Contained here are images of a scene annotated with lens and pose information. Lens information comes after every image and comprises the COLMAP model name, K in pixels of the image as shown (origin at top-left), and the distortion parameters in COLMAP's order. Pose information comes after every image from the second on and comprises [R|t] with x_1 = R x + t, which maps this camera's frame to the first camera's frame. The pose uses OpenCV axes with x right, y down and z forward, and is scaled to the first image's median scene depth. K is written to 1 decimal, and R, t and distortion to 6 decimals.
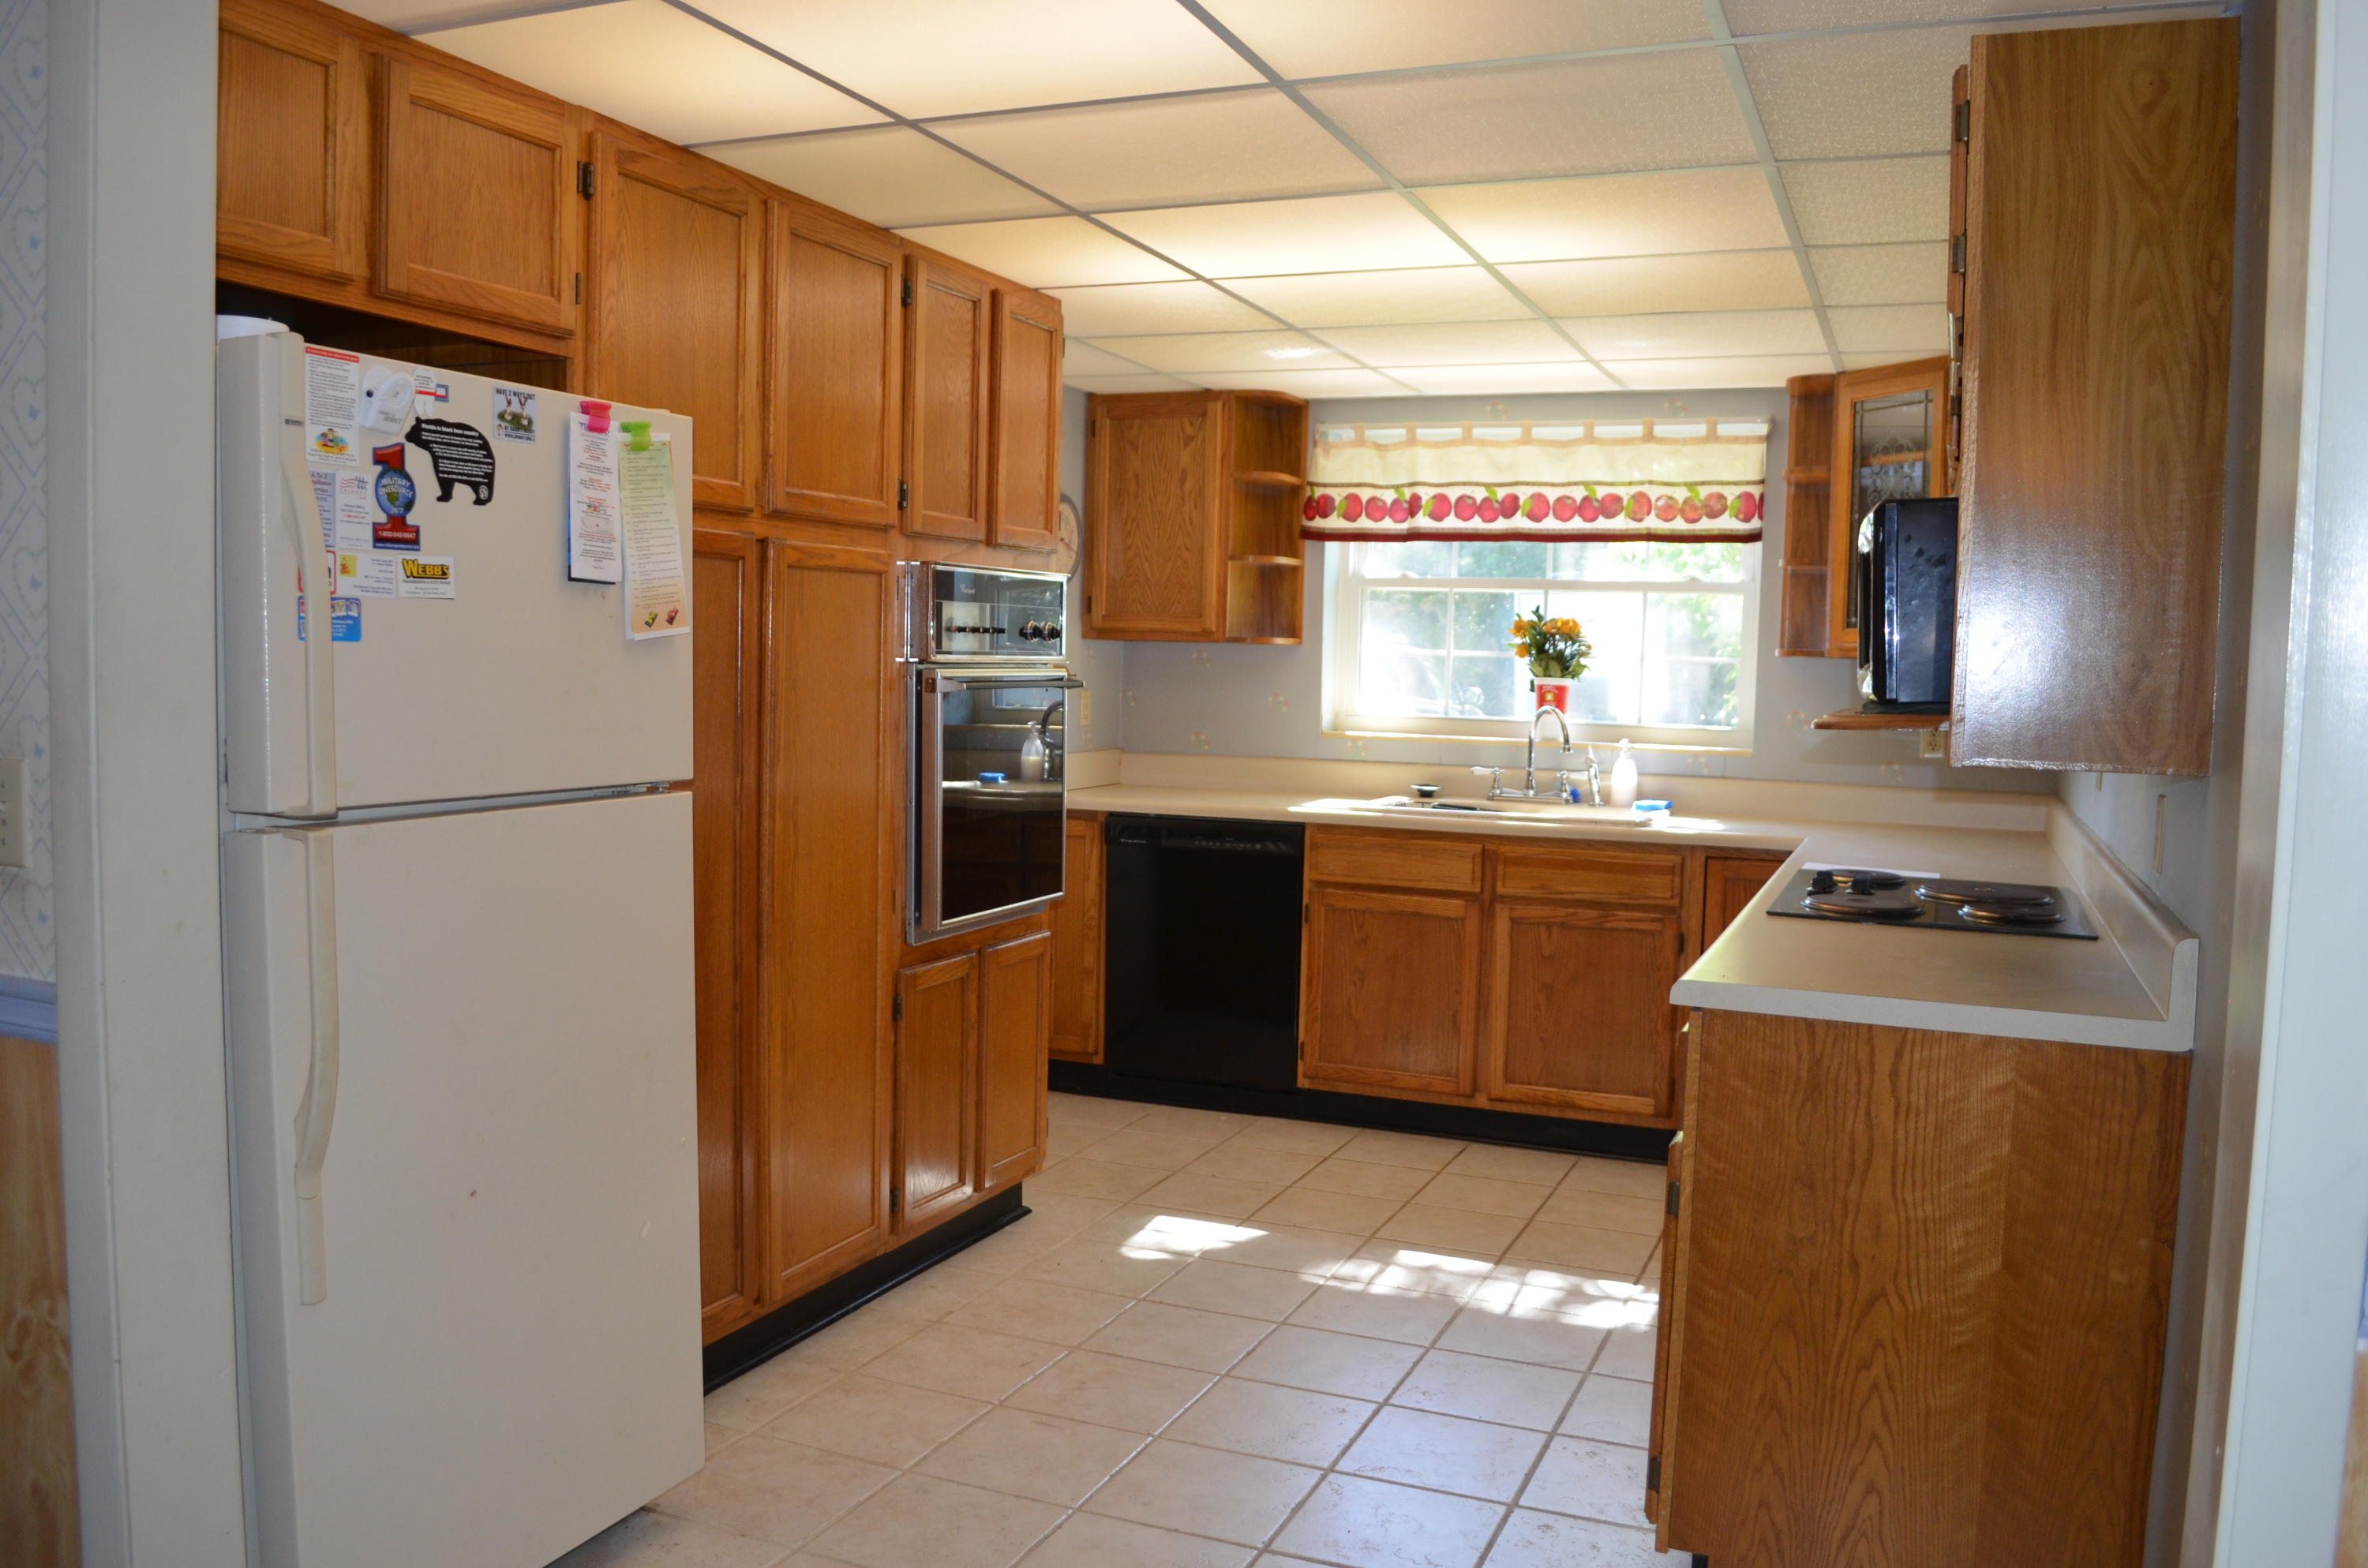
lens RADIAL K [[1855.7, 0, 1184.0], [0, 1855.7, 784.0], [0, 0, 1]] dist [-0.061800, -0.000192]
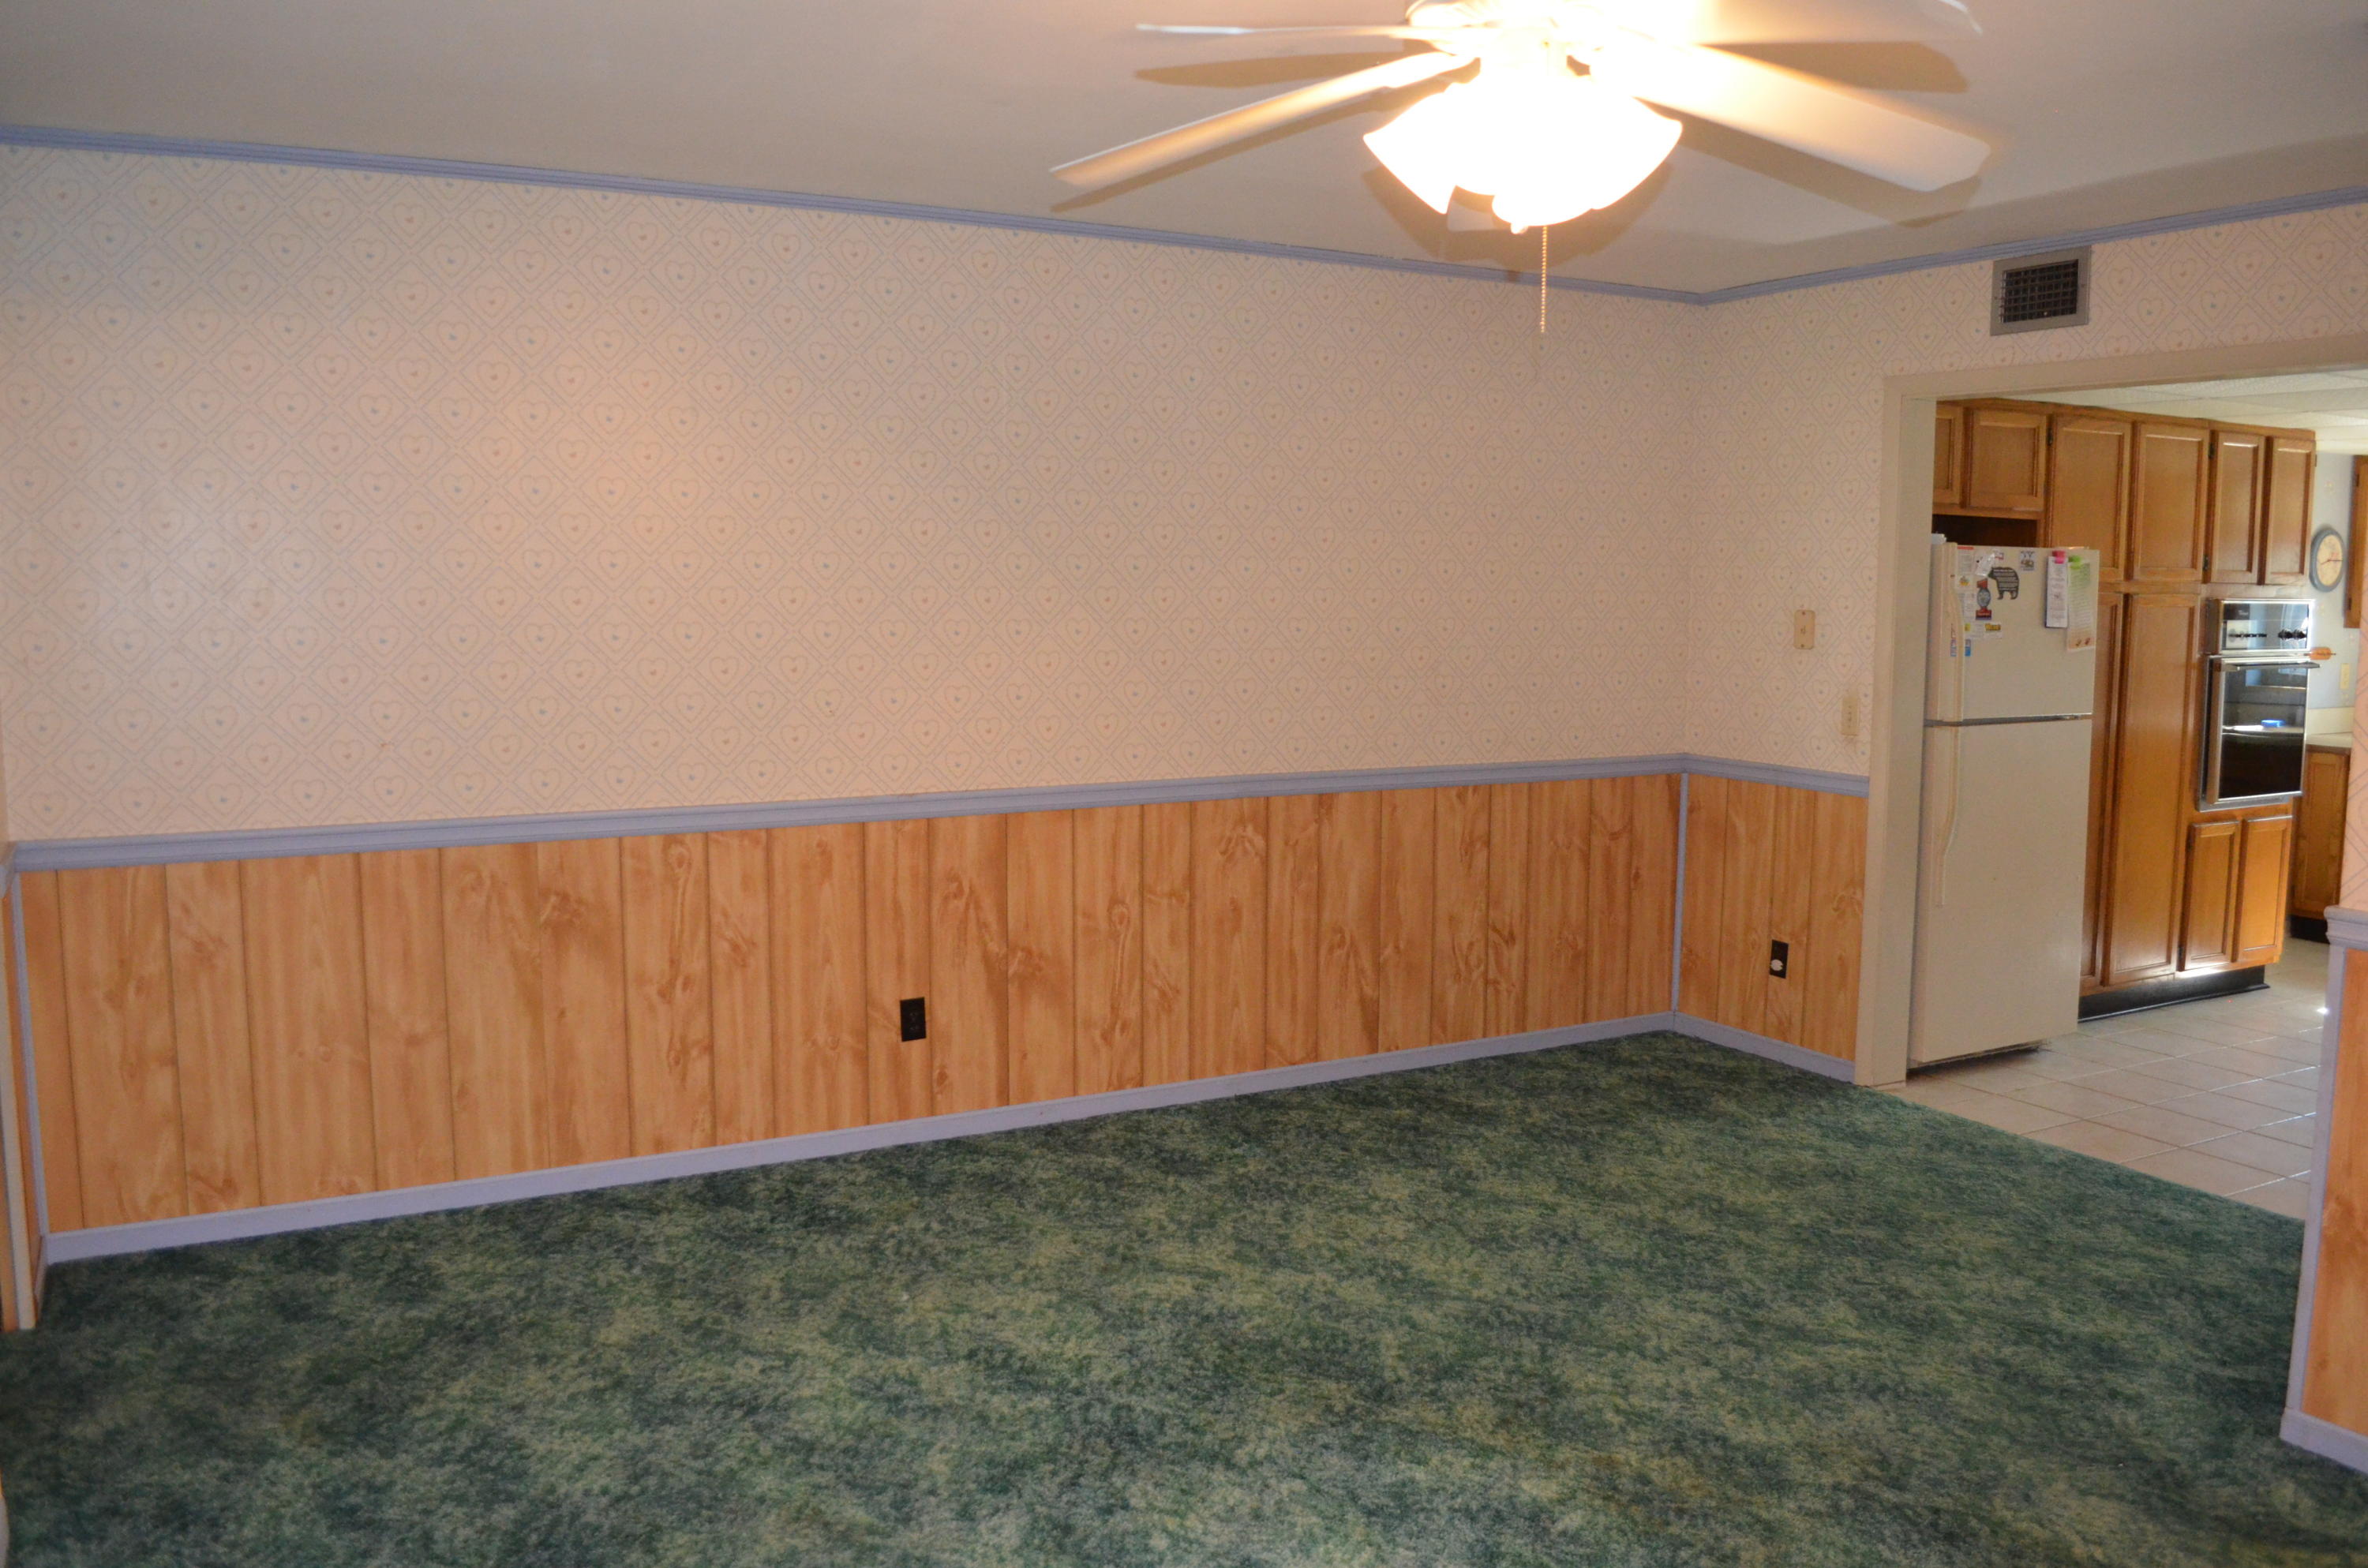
lens RADIAL K [[1855.7, 0, 1184.0], [0, 1855.7, 784.0], [0, 0, 1]] dist [-0.061800, -0.000192]
pose [[0.785947, 0.048784, -0.616366, 0.252797], [-0.030433, 0.998726, 0.040241, 0.028969], [0.617544, -0.012870, 0.786431, -1.524038]]
